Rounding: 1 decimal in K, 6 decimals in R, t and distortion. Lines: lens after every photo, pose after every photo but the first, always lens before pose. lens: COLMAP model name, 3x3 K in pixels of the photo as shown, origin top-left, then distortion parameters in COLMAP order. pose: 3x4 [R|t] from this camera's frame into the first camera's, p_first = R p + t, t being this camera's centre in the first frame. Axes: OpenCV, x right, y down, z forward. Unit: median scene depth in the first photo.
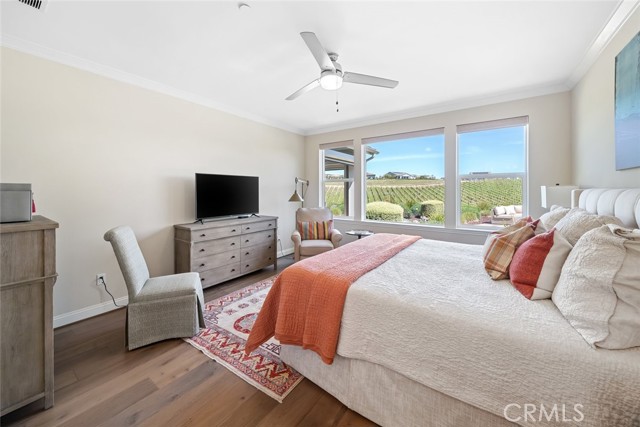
lens RADIAL K [[238.9, 0, 320.5], [0, 238.9, 190.6], [0, 0, 1]] dist [-0.000030, -0.000030]
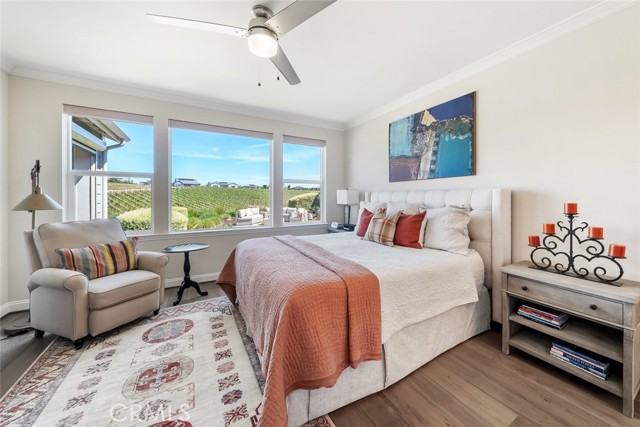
lens RADIAL K [[243.1, 0, 340.3], [0, 243.1, 198.9], [0, 0, 1]] dist [-0.000397, -0.000102]
pose [[0.386632, -0.003024, 0.922229, -0.340843], [-0.001799, 0.999990, 0.004033, 0.020991], [-0.922232, -0.003218, 0.386623, 0.273590]]
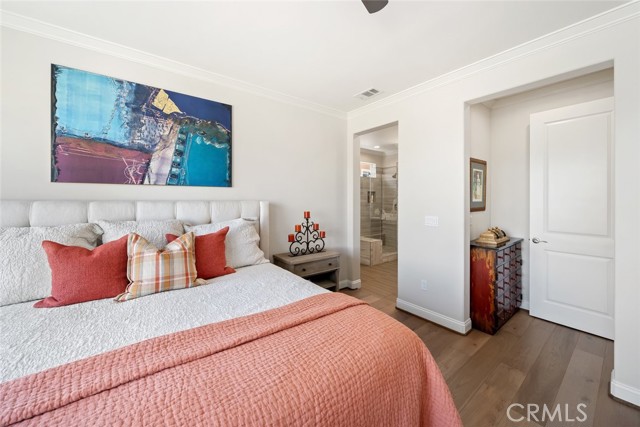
lens RADIAL K [[243.1, 0, 340.3], [0, 243.1, 198.9], [0, 0, 1]] dist [-0.000397, -0.000102]
pose [[-0.966970, -0.006161, 0.254814, -0.065863], [-0.005948, 0.999981, 0.001606, -0.010476], [-0.254819, 0.000037, -0.966989, 0.752876]]
